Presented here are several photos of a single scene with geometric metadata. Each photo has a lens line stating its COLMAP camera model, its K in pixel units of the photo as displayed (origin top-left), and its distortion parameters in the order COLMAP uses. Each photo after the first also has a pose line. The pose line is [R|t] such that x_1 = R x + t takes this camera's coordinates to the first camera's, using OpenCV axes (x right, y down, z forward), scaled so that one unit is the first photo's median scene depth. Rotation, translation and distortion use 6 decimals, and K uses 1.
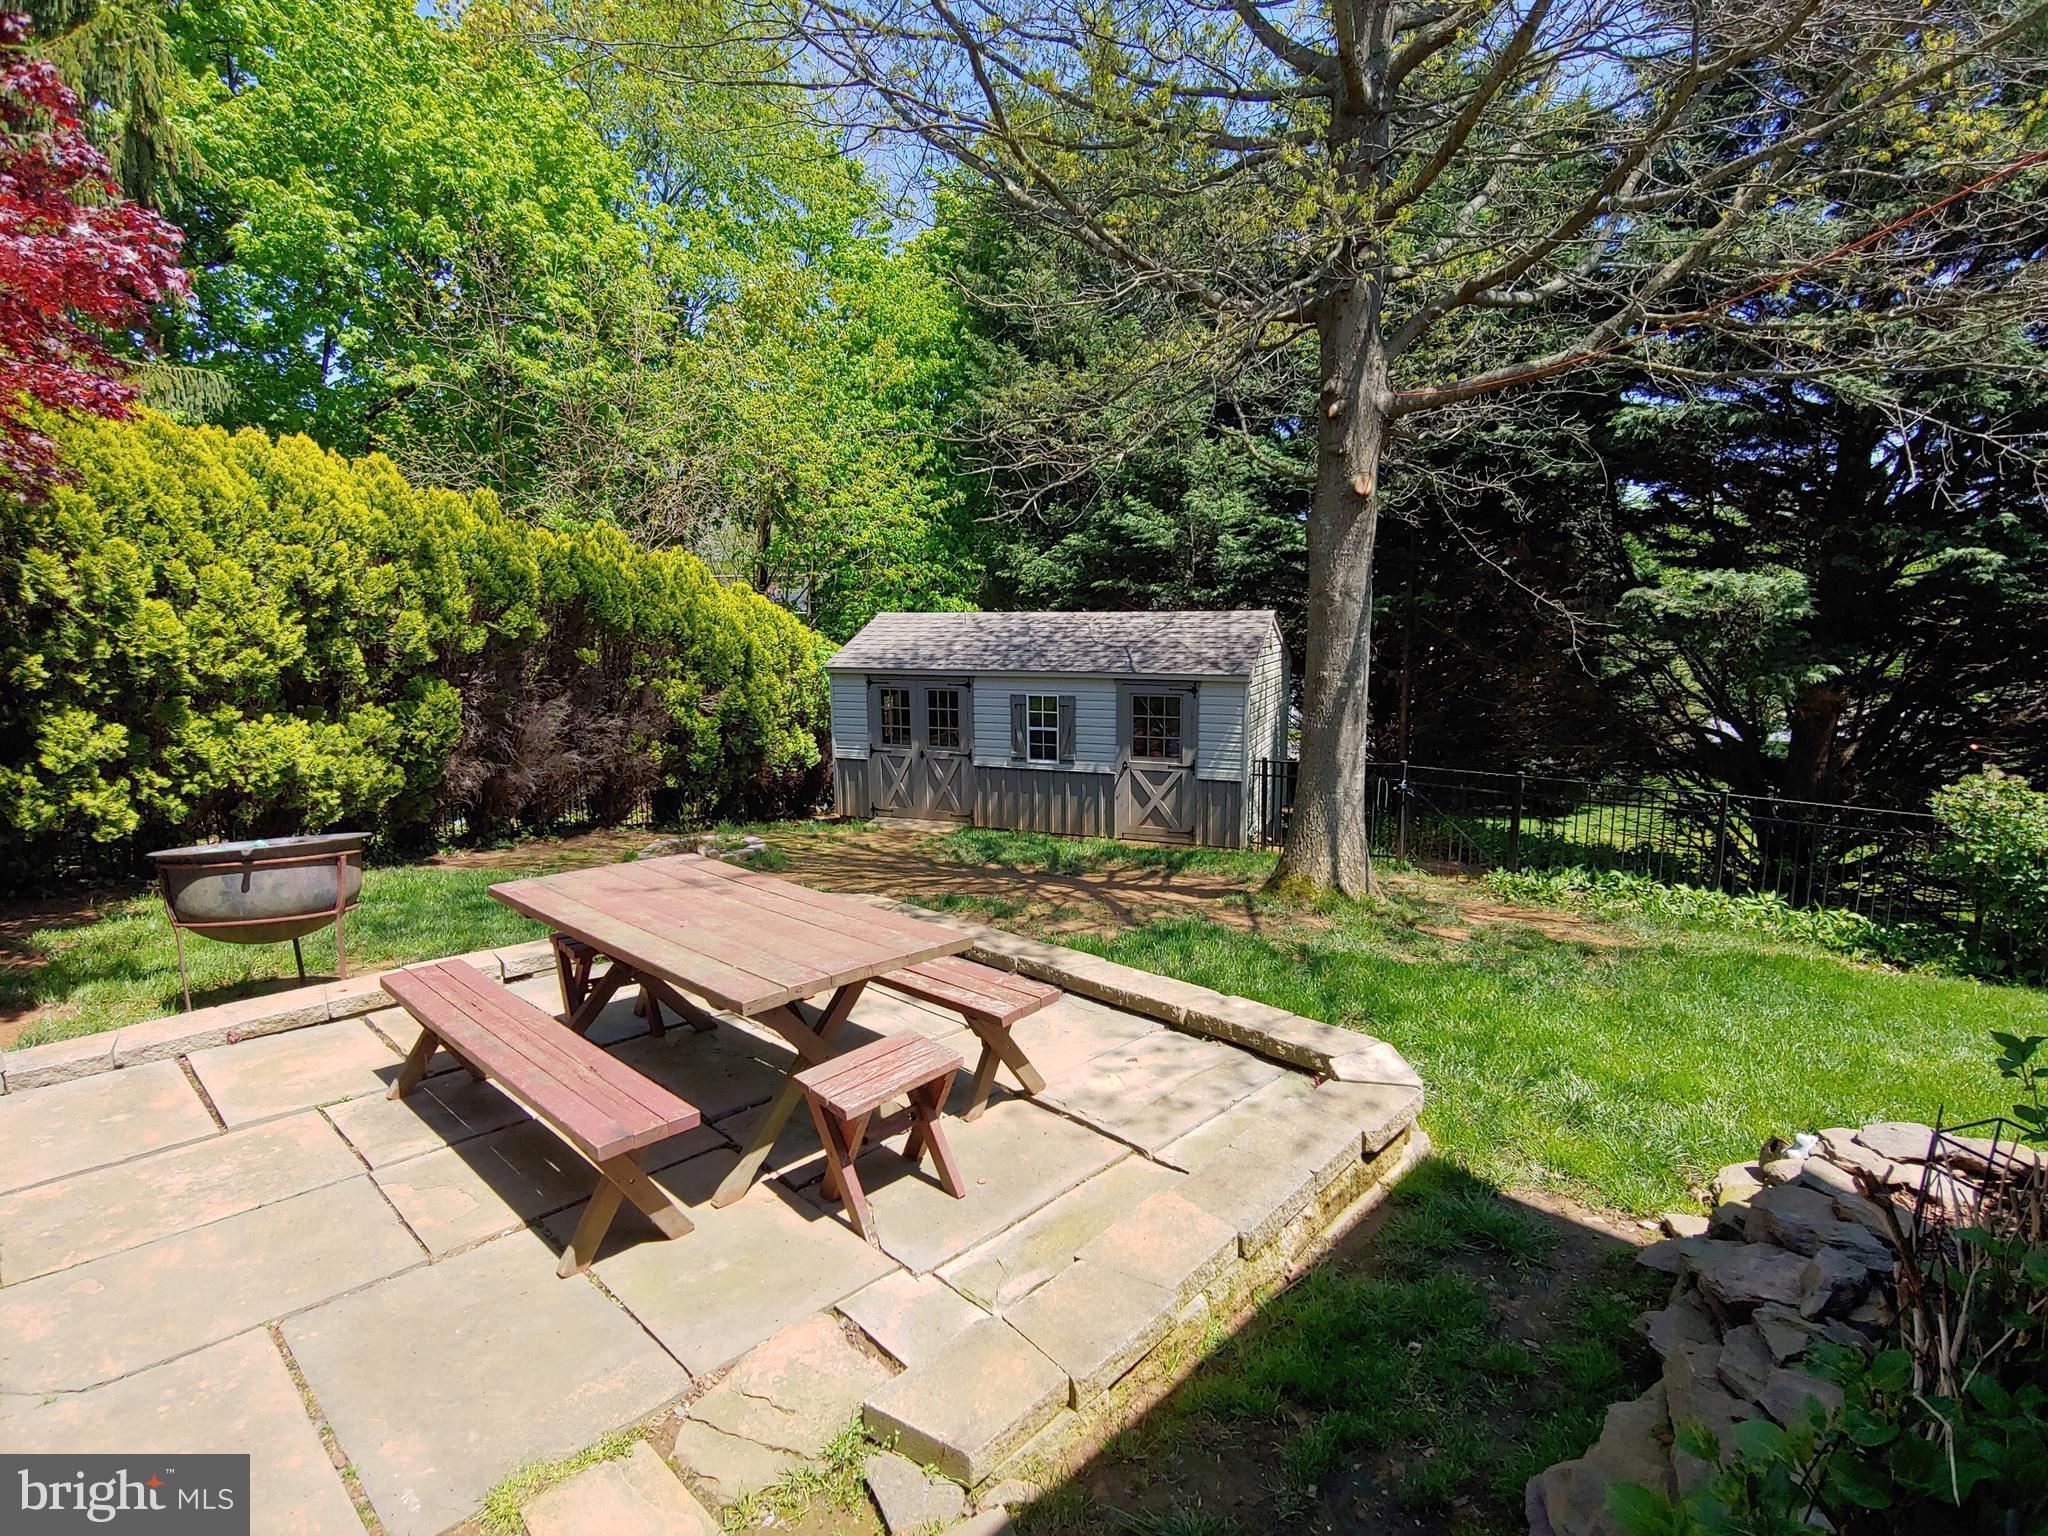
lens RADIAL K [[1030.8, 0, 1032.7], [0, 1030.8, 771.1], [0, 0, 1]] dist [-0.014583, 0.000364]
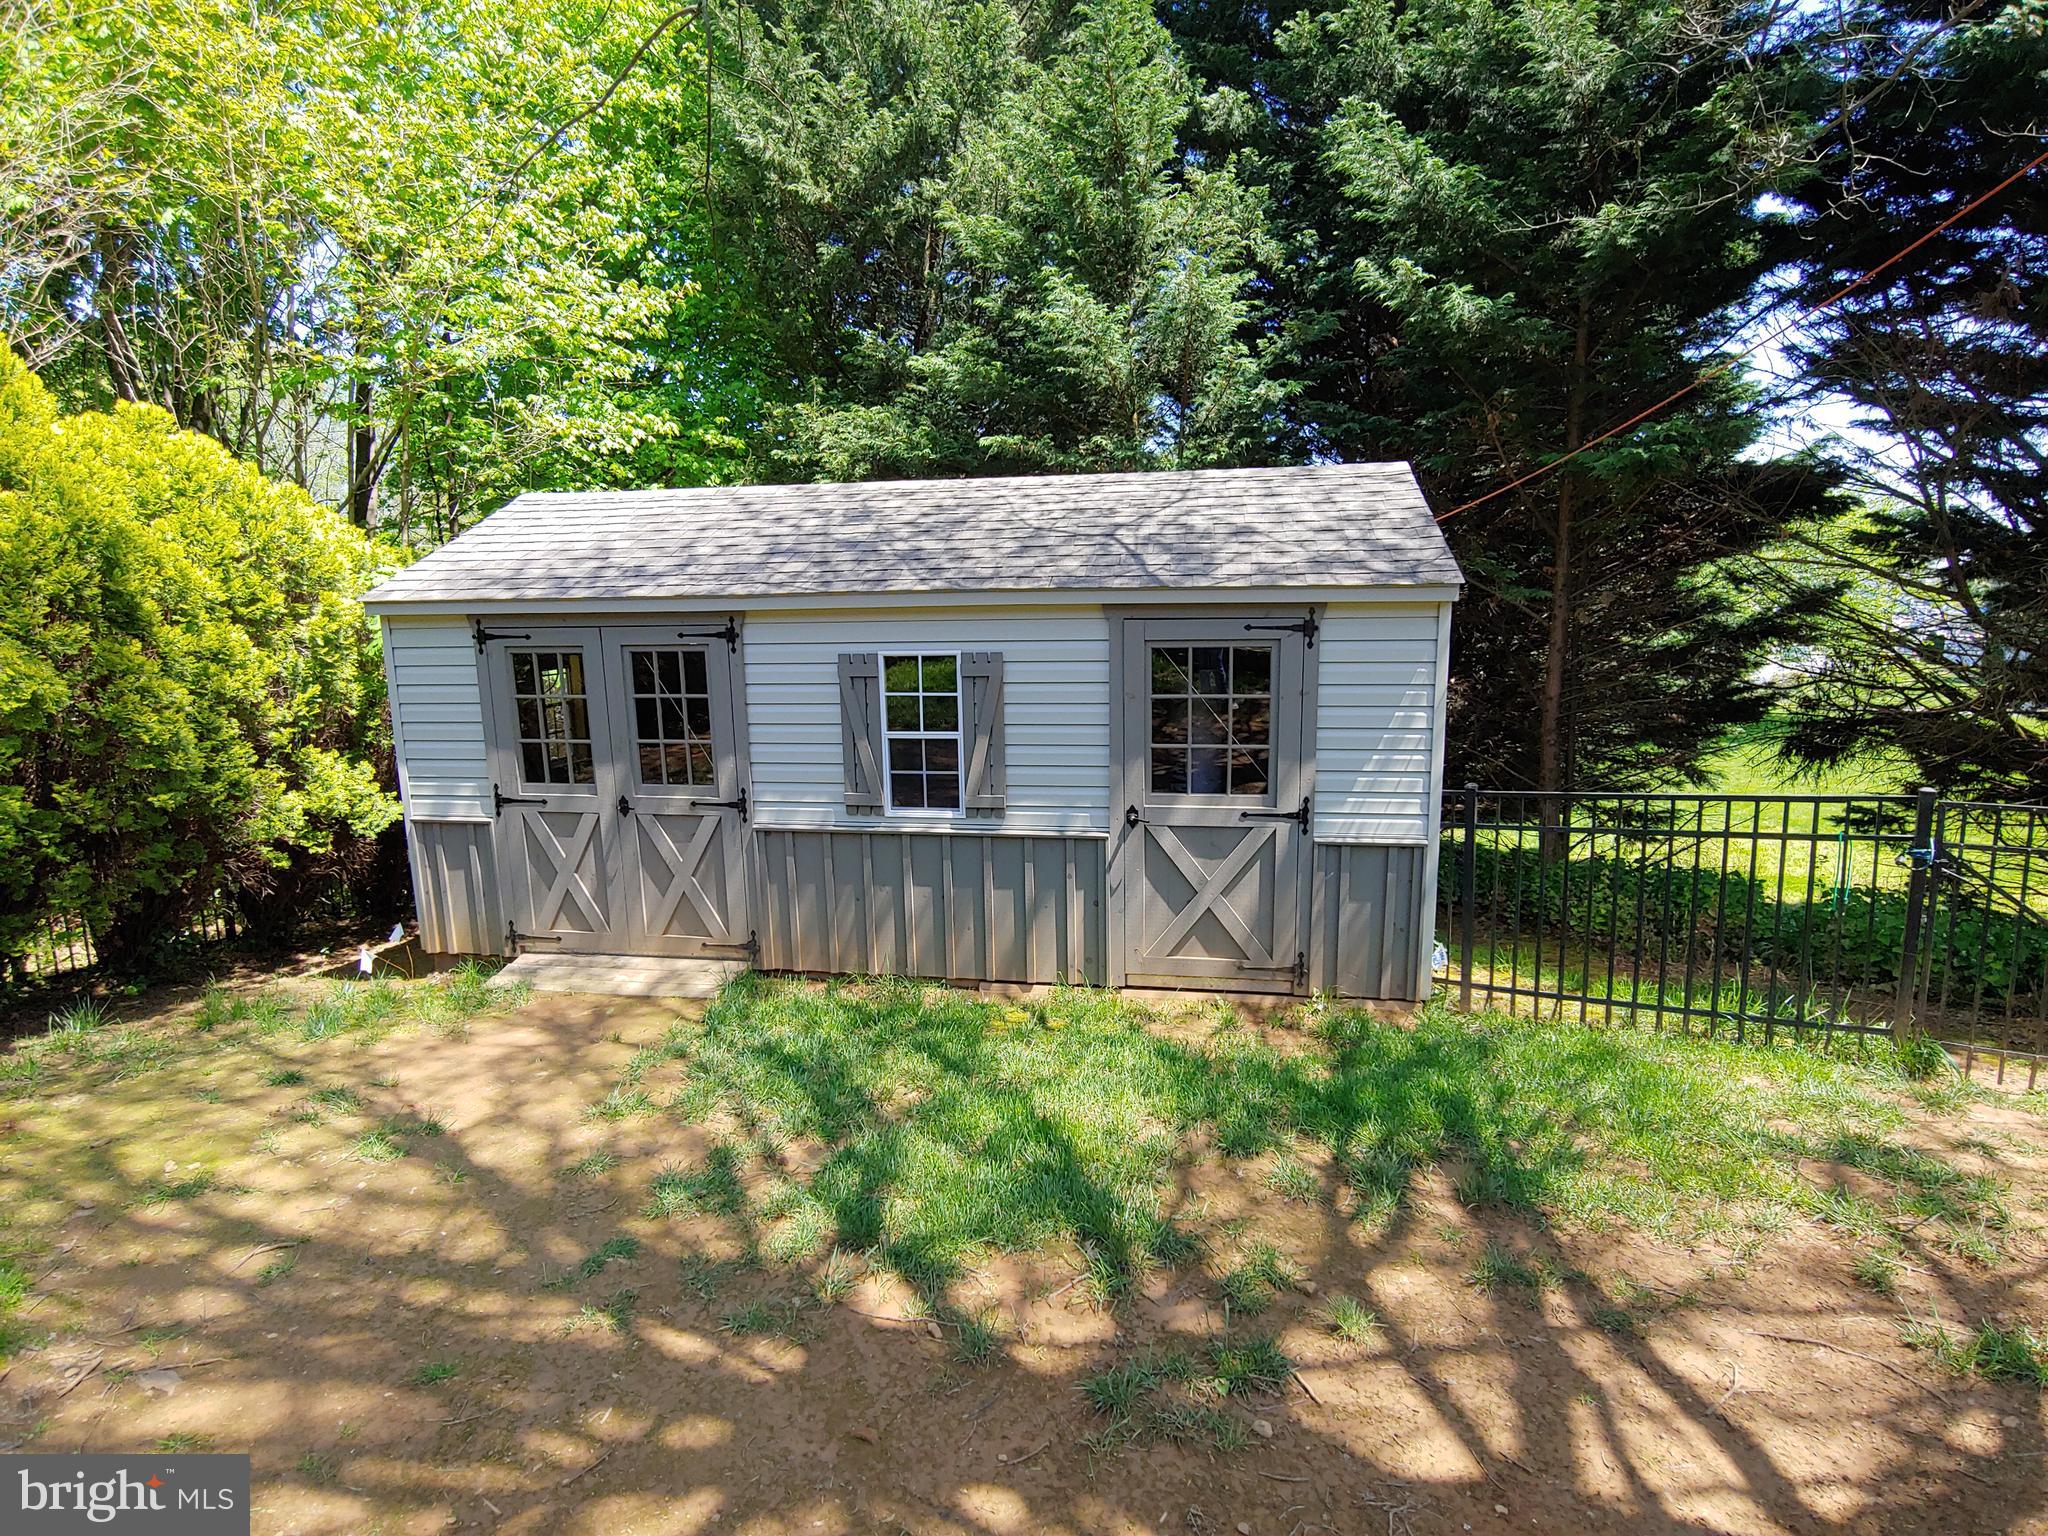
lens RADIAL K [[1030.8, 0, 1032.7], [0, 1030.8, 771.1], [0, 0, 1]] dist [-0.014583, 0.000364]
pose [[0.974244, -0.042985, 0.221360, -0.039432], [0.043001, 0.999064, 0.004749, -0.026307], [-0.221357, 0.004892, 0.975181, 0.585280]]
